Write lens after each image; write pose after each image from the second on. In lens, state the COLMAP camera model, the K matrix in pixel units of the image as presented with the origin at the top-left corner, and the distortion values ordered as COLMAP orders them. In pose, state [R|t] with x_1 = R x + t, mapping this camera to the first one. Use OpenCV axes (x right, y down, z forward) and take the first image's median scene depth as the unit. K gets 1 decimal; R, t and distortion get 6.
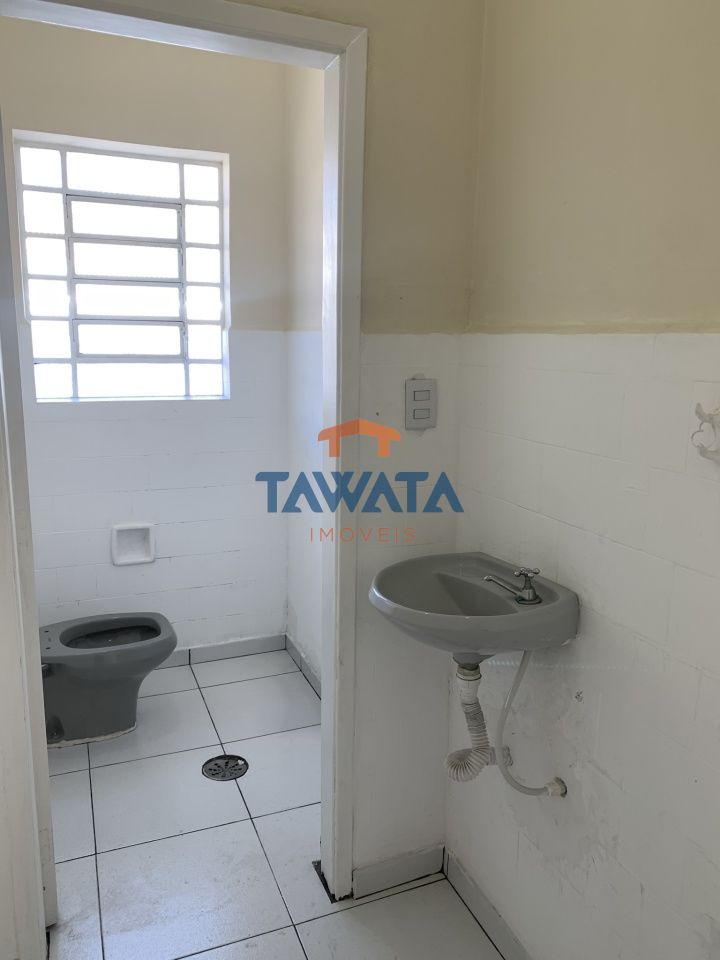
lens RADIAL K [[735.7, 0, 360.0], [0, 735.7, 480.0], [0, 0, 1]] dist [0.019695, -0.000521]
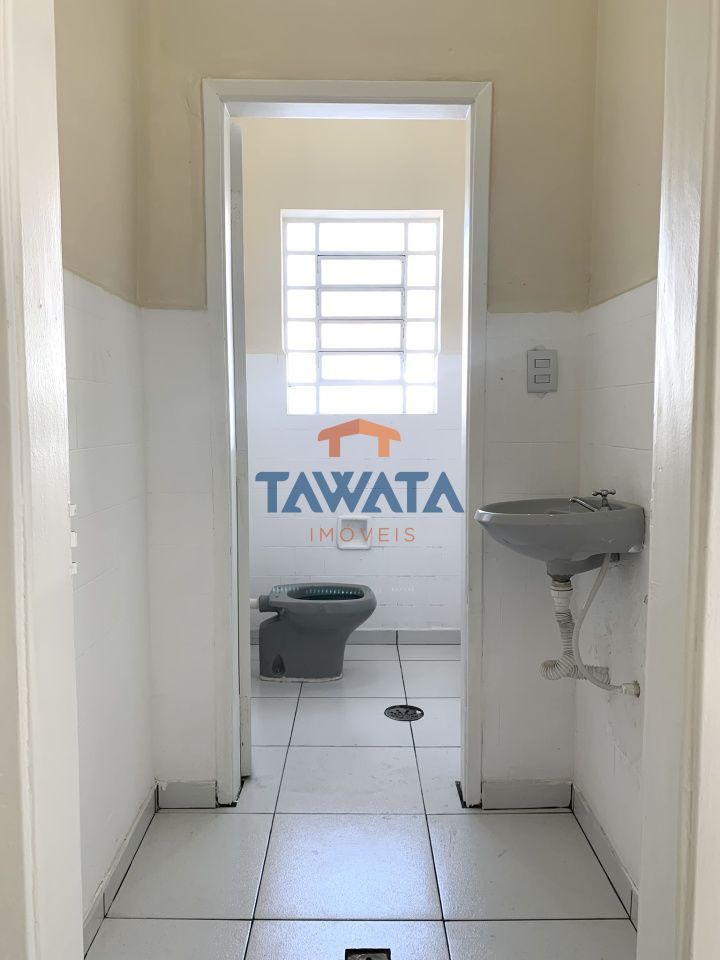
lens RADIAL K [[723.6, 0, 360.0], [0, 723.6, 480.0], [0, 0, 1]] dist [0.104678, -0.236722]
pose [[0.927735, 0.016475, -0.372876, 0.172708], [-0.056190, 0.993804, -0.095893, 0.138165], [0.368986, 0.109916, 0.922913, -0.122076]]
